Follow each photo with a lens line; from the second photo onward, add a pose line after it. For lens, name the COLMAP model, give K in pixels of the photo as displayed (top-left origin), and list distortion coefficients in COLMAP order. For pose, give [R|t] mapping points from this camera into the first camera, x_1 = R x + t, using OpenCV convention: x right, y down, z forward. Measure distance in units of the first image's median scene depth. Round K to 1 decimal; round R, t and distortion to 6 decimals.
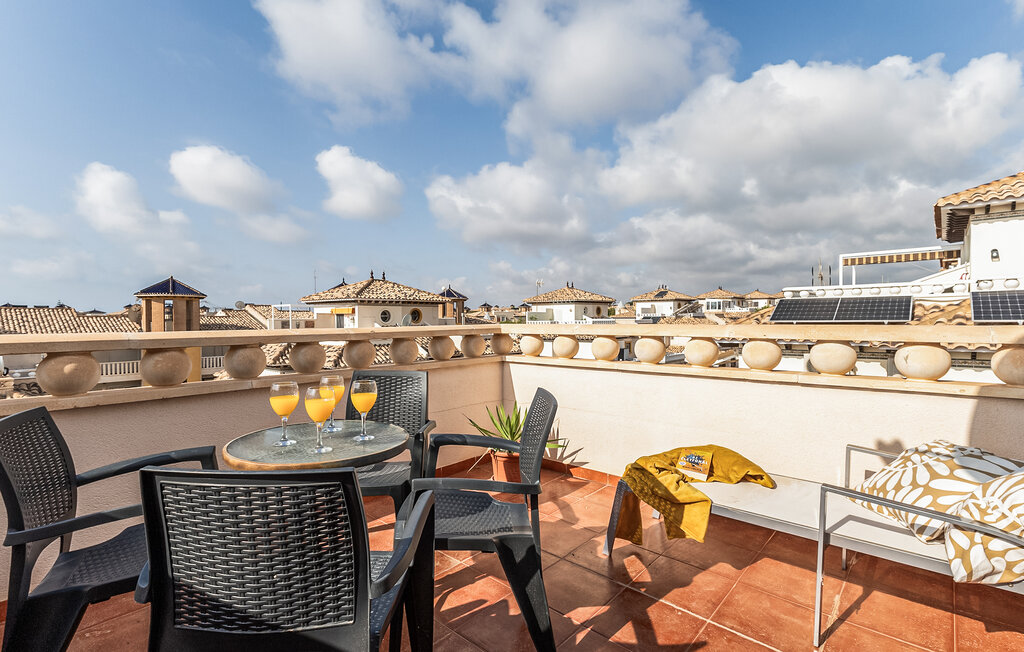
lens RADIAL K [[547.7, 0, 511.6], [0, 547.7, 329.0], [0, 0, 1]] dist [0.005034, 0.000737]
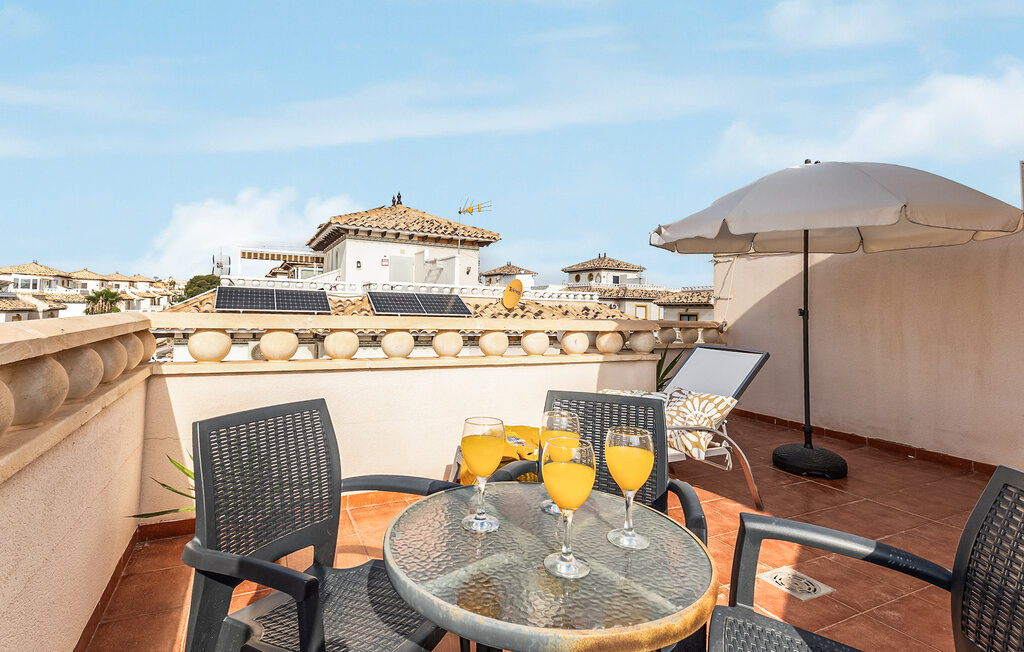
lens RADIAL K [[509.2, 0, 511.2], [0, 509.2, 317.7], [0, 0, 1]] dist [0.001954, 0.000574]
pose [[0.236465, 0.005794, 0.971623, -0.266685], [-0.011566, 0.999928, -0.003147, -0.002647], [-0.971571, -0.010494, 0.236515, 0.305128]]
